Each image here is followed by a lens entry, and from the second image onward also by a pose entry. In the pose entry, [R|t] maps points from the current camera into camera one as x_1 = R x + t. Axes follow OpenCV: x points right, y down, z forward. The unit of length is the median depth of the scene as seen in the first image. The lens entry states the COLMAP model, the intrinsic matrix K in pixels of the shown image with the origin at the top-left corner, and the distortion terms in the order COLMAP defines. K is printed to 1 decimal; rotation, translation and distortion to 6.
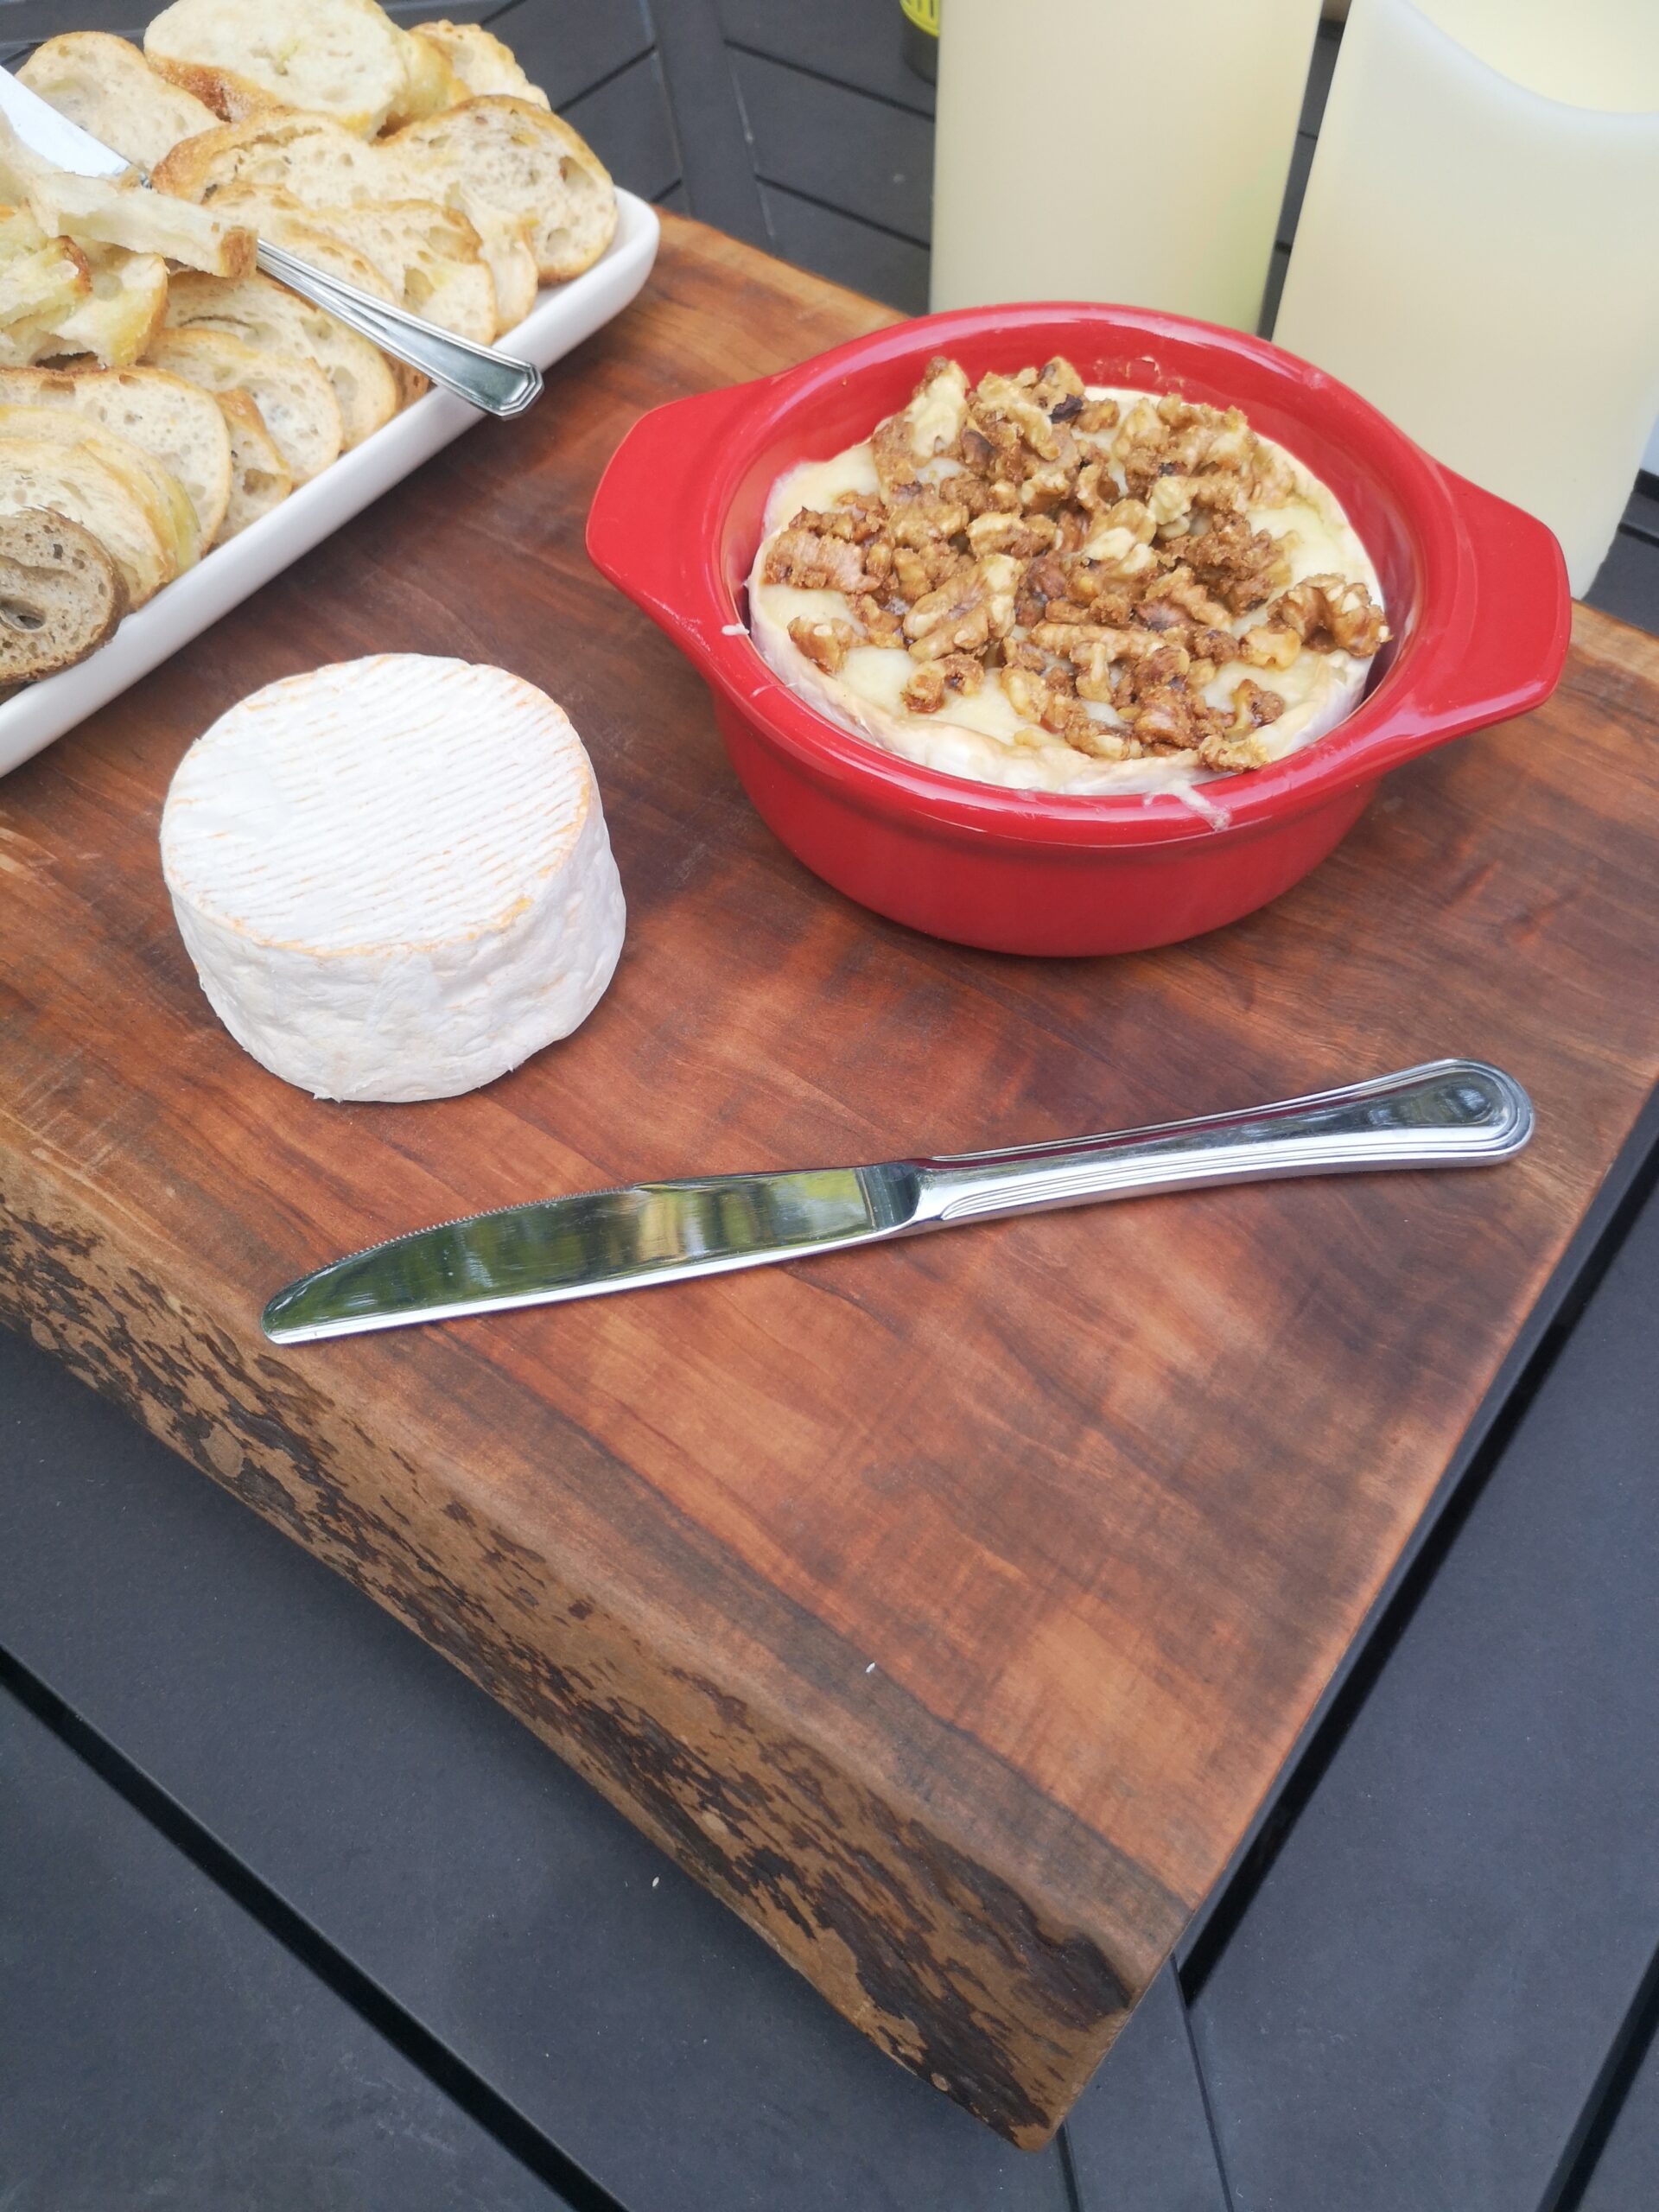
lens RADIAL K [[1759.1, 0, 829.5], [0, 1759.1, 1106.0], [0, 0, 1]] dist [0.001502, 0.003341]
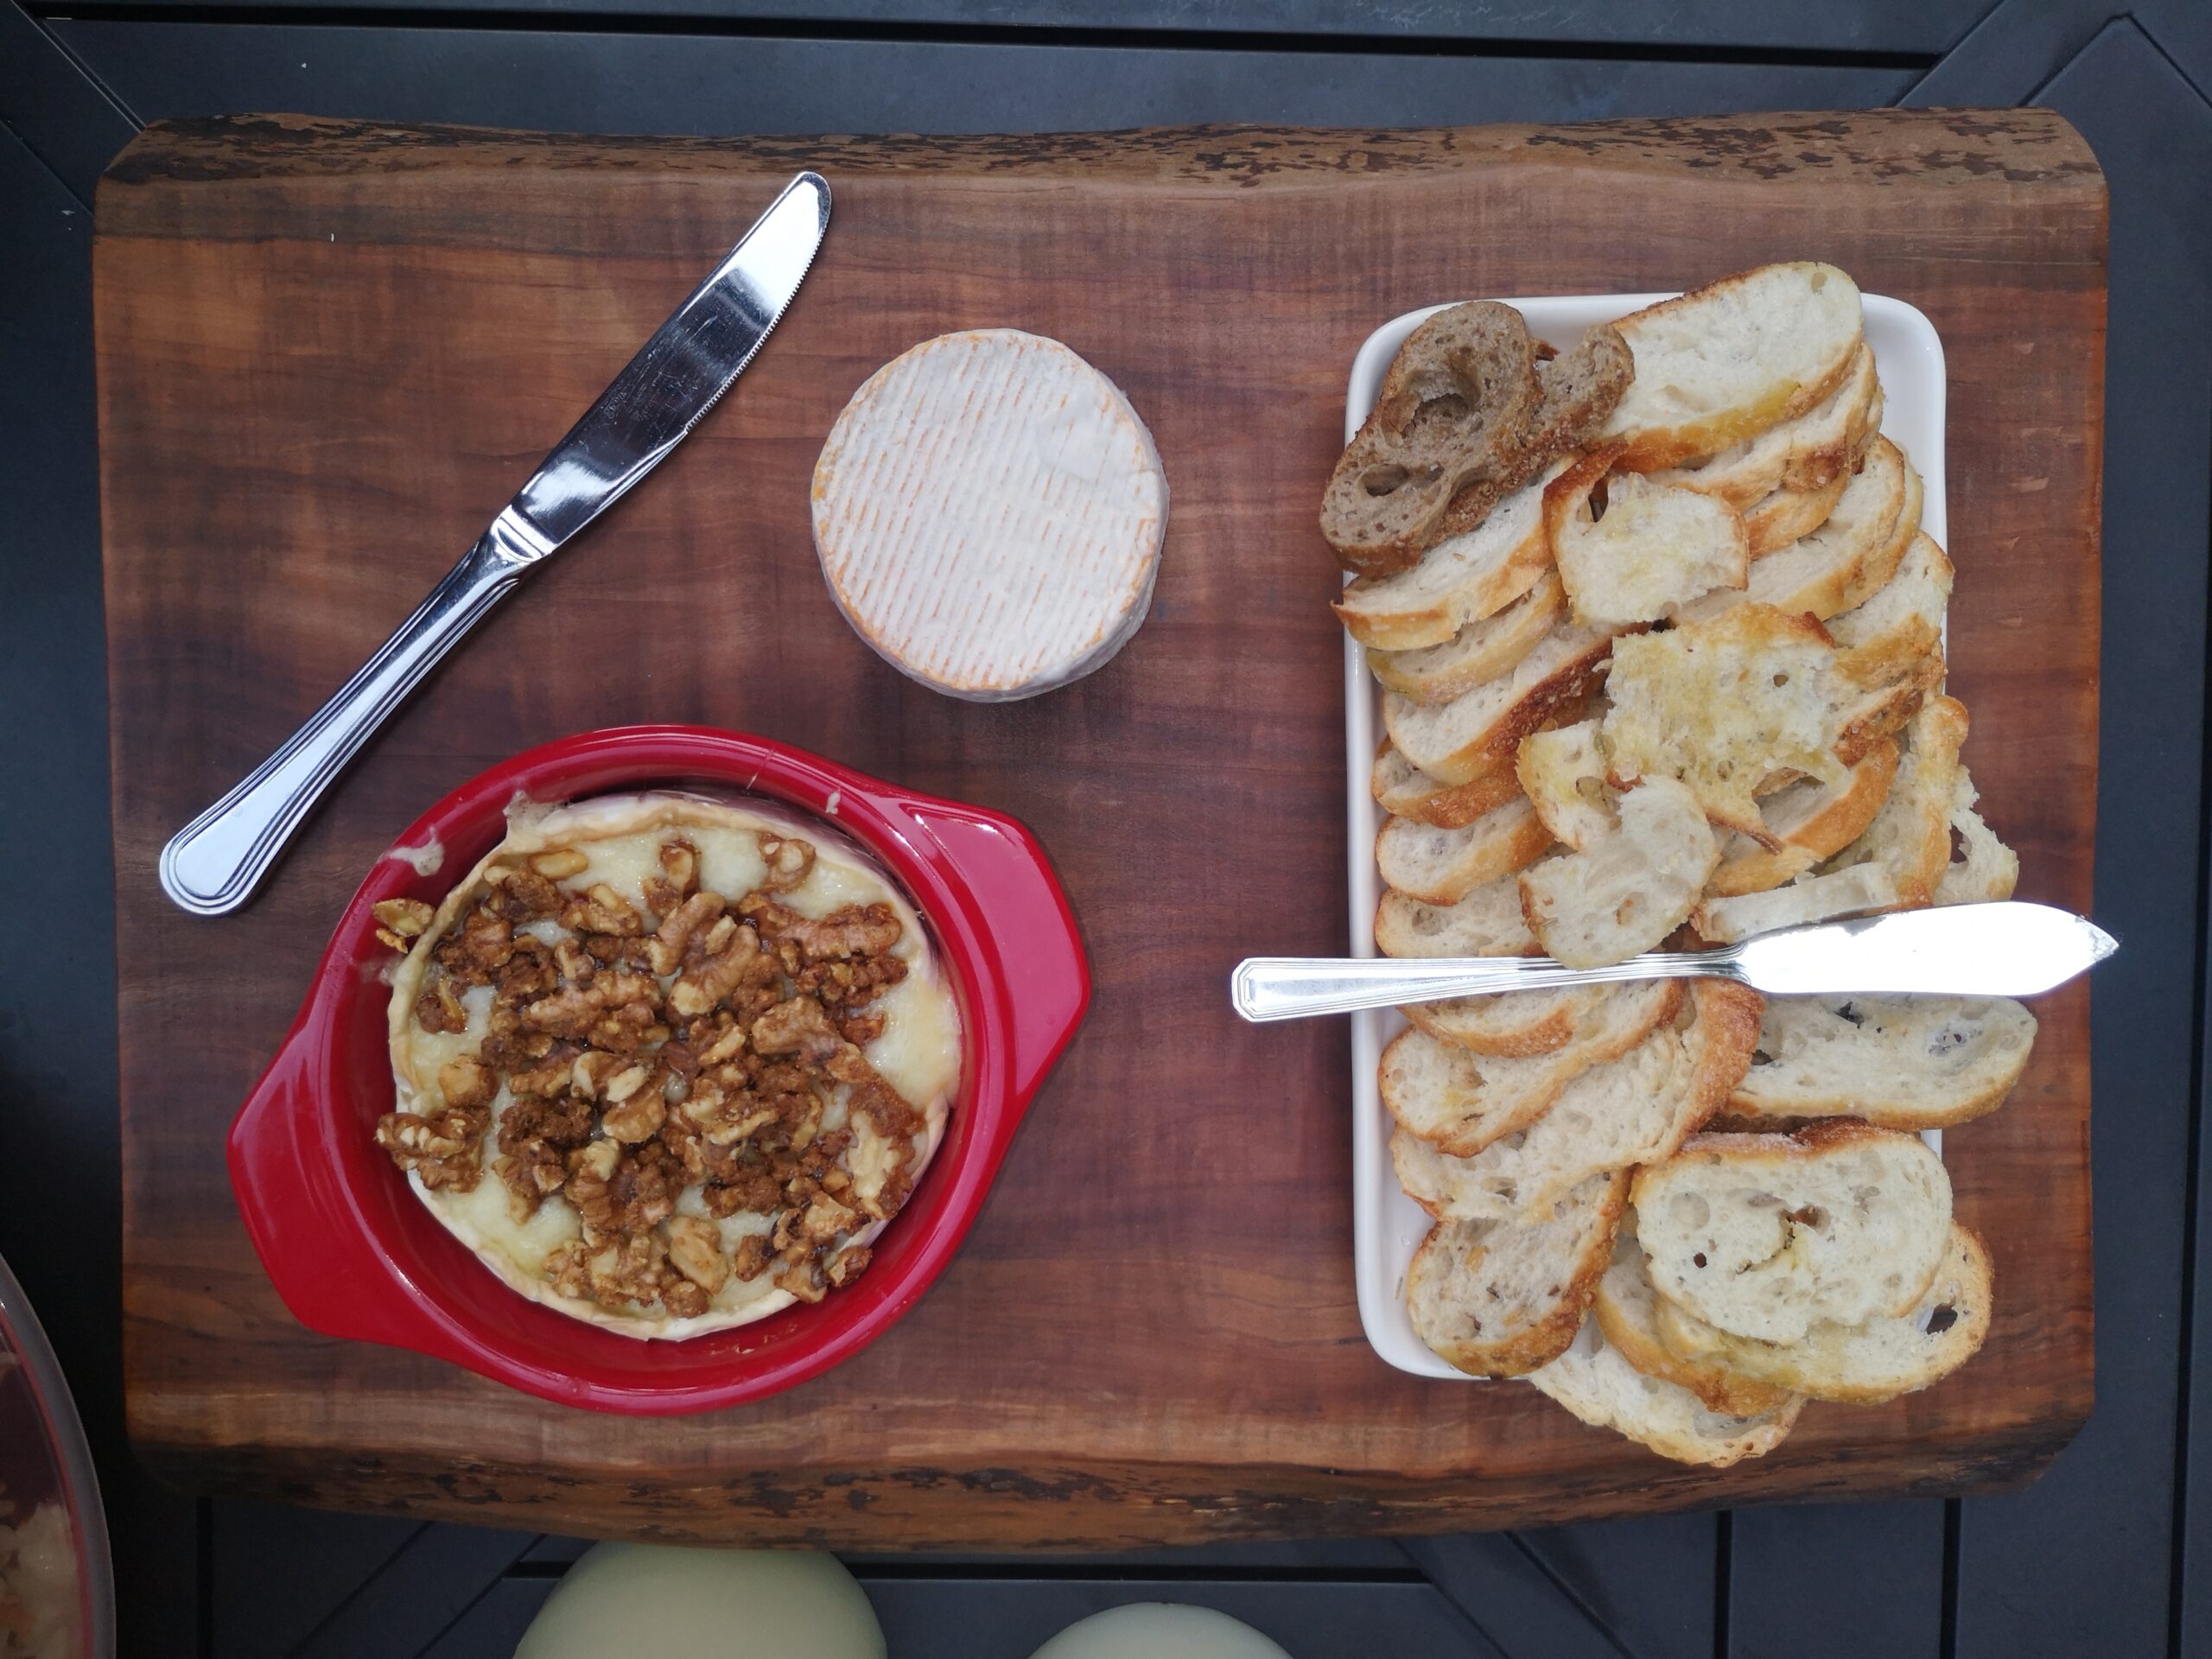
lens RADIAL K [[1759.1, 0, 1106.0], [0, 1759.1, 829.5], [0, 0, 1]] dist [0.001502, 0.003341]
pose [[-0.816932, 0.576383, 0.020095, -0.231971], [-0.492071, -0.714759, 0.496976, -1.023171], [0.300812, 0.396108, 0.867531, 0.073451]]
